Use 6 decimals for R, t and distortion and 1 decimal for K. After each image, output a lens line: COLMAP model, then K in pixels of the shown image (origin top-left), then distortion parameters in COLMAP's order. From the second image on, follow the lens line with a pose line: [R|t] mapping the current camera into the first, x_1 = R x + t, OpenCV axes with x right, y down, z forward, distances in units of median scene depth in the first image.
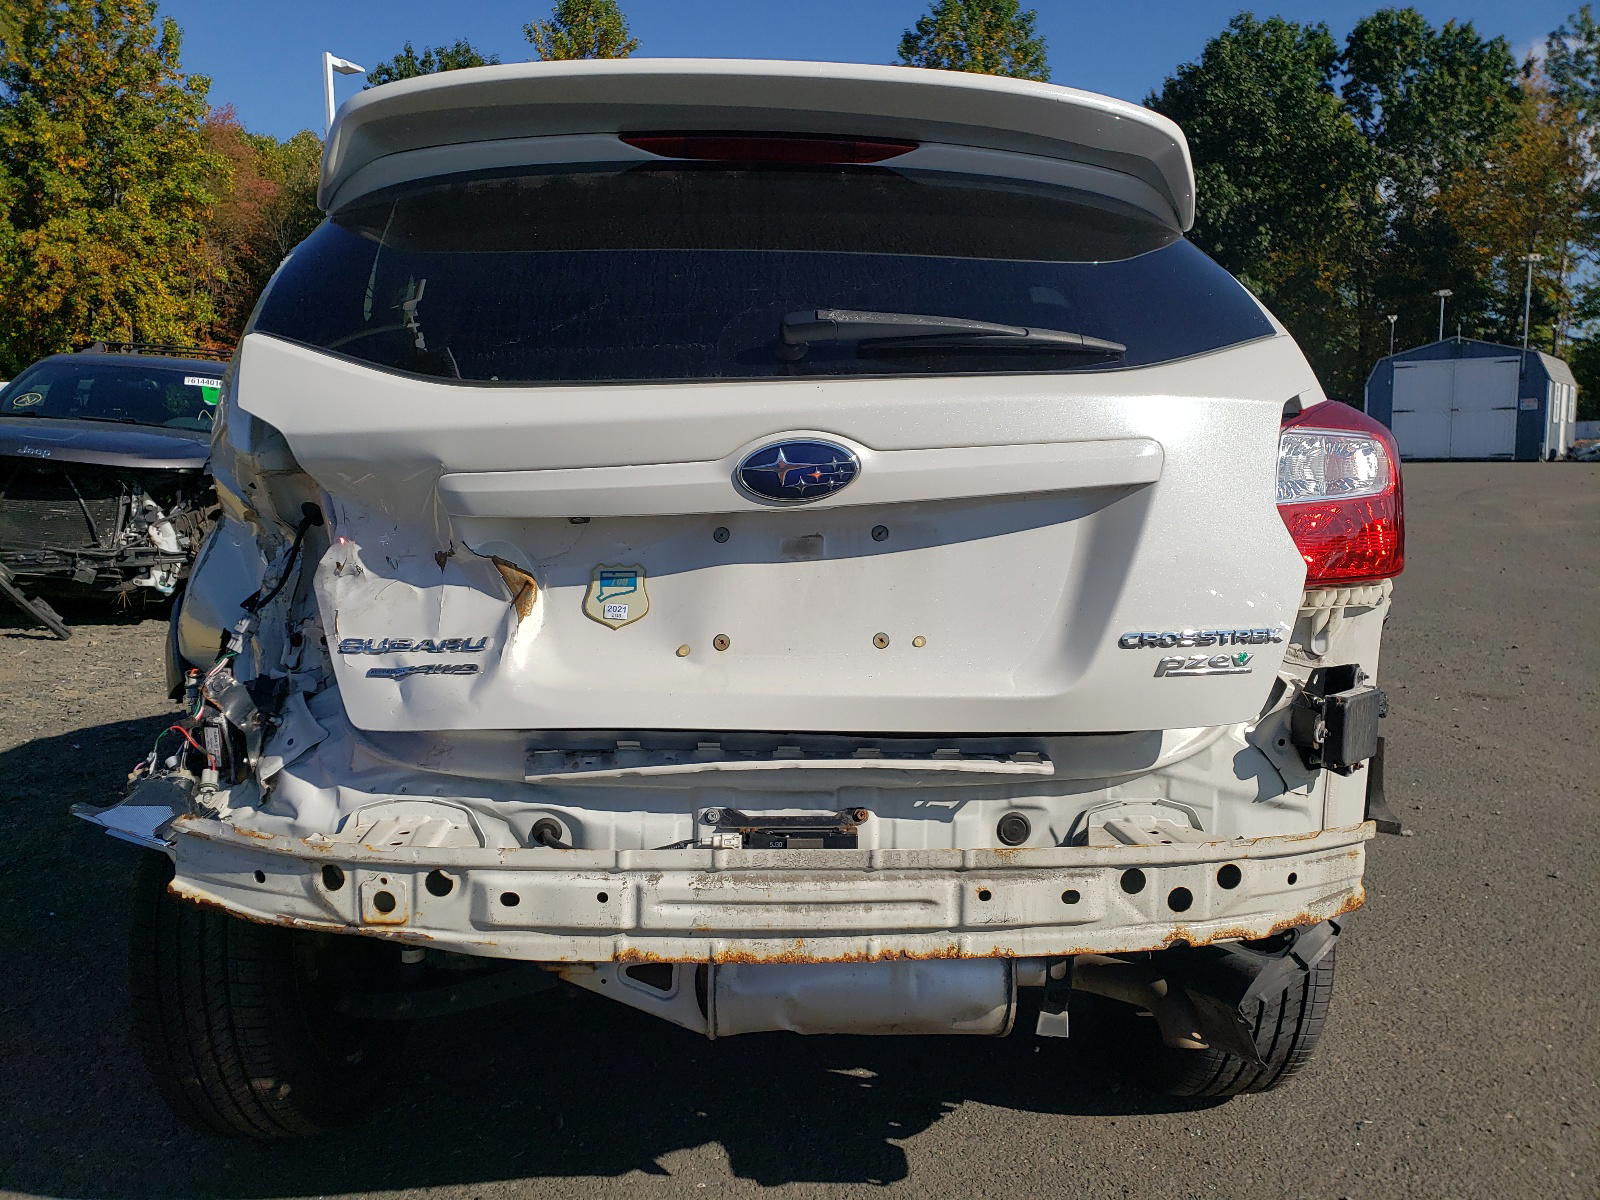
lens RADIAL K [[1330.2, 0, 800.0], [0, 1330.2, 600.0], [0, 0, 1]] dist [0.020726, 0.003447]
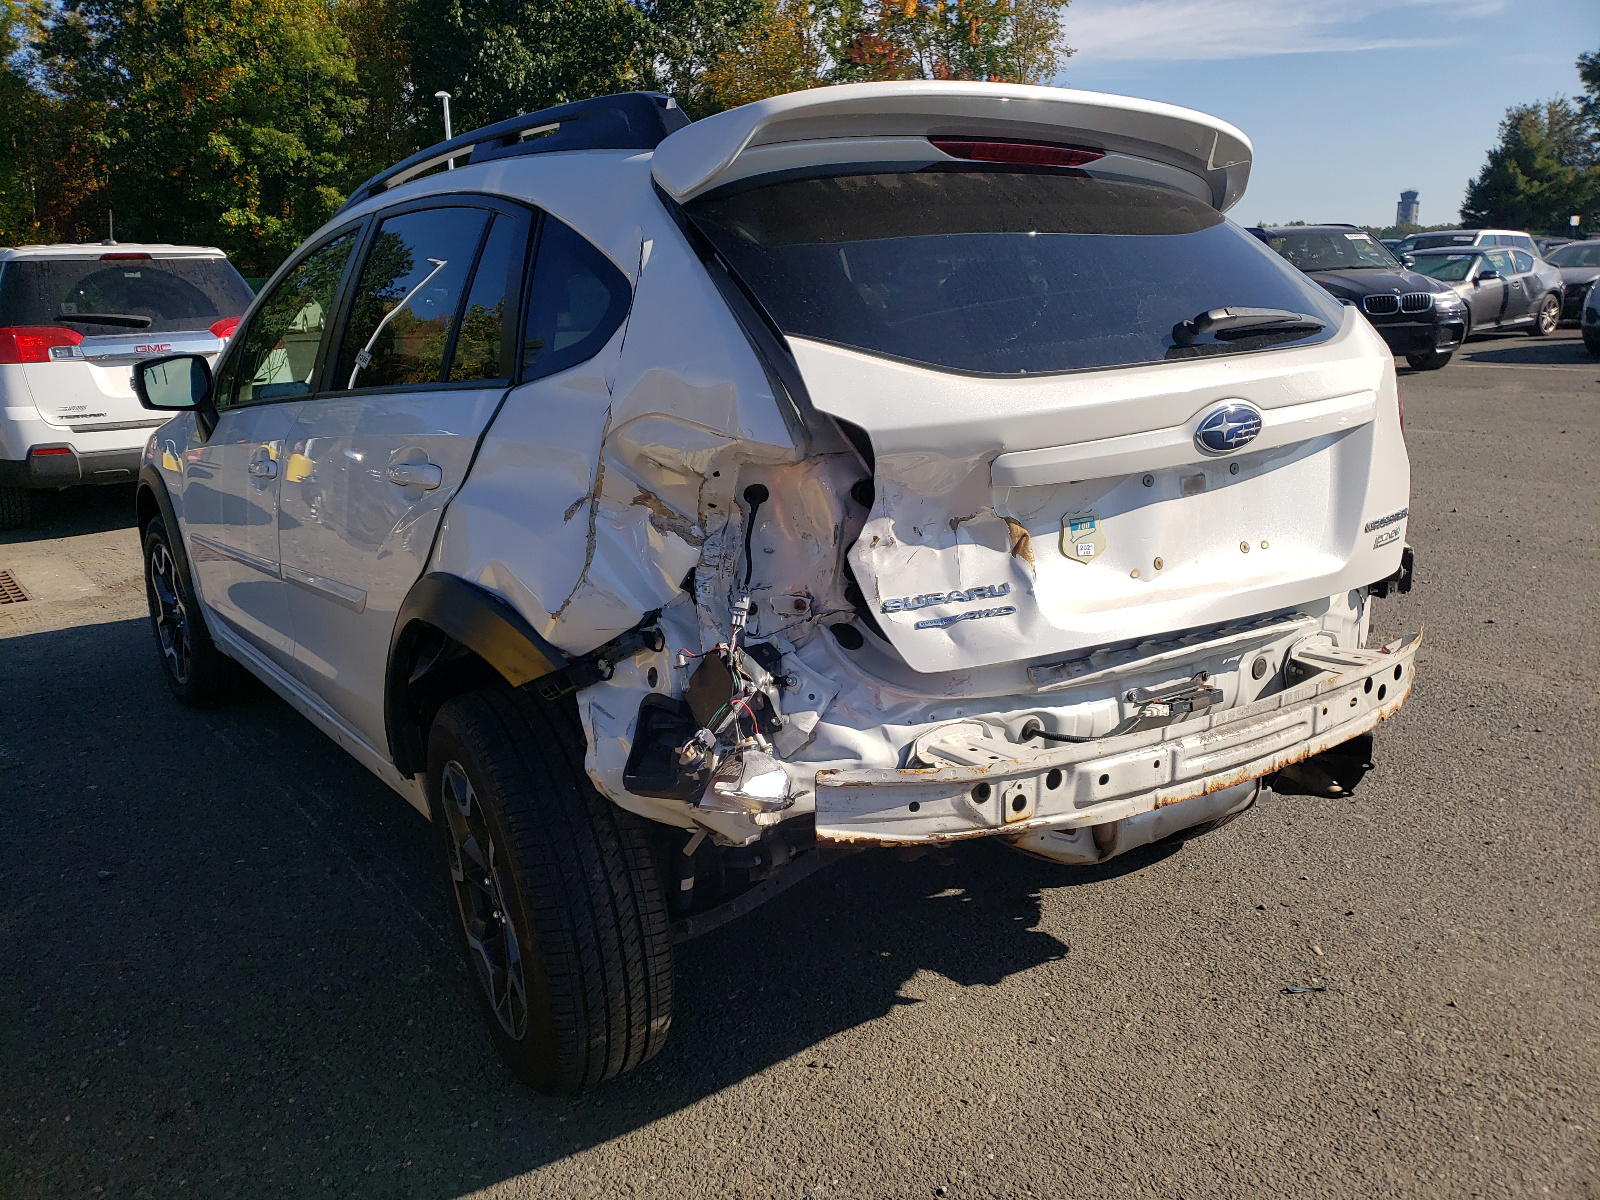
lens RADIAL K [[1301.9, 0, 800.0], [0, 1301.9, 600.0], [0, 0, 1]] dist [0.044176, -0.004455]
pose [[0.854236, -0.140533, 0.500532, -0.943623], [0.086199, 0.987732, 0.130212, -0.121910], [-0.512690, -0.068086, 0.855870, 0.063179]]
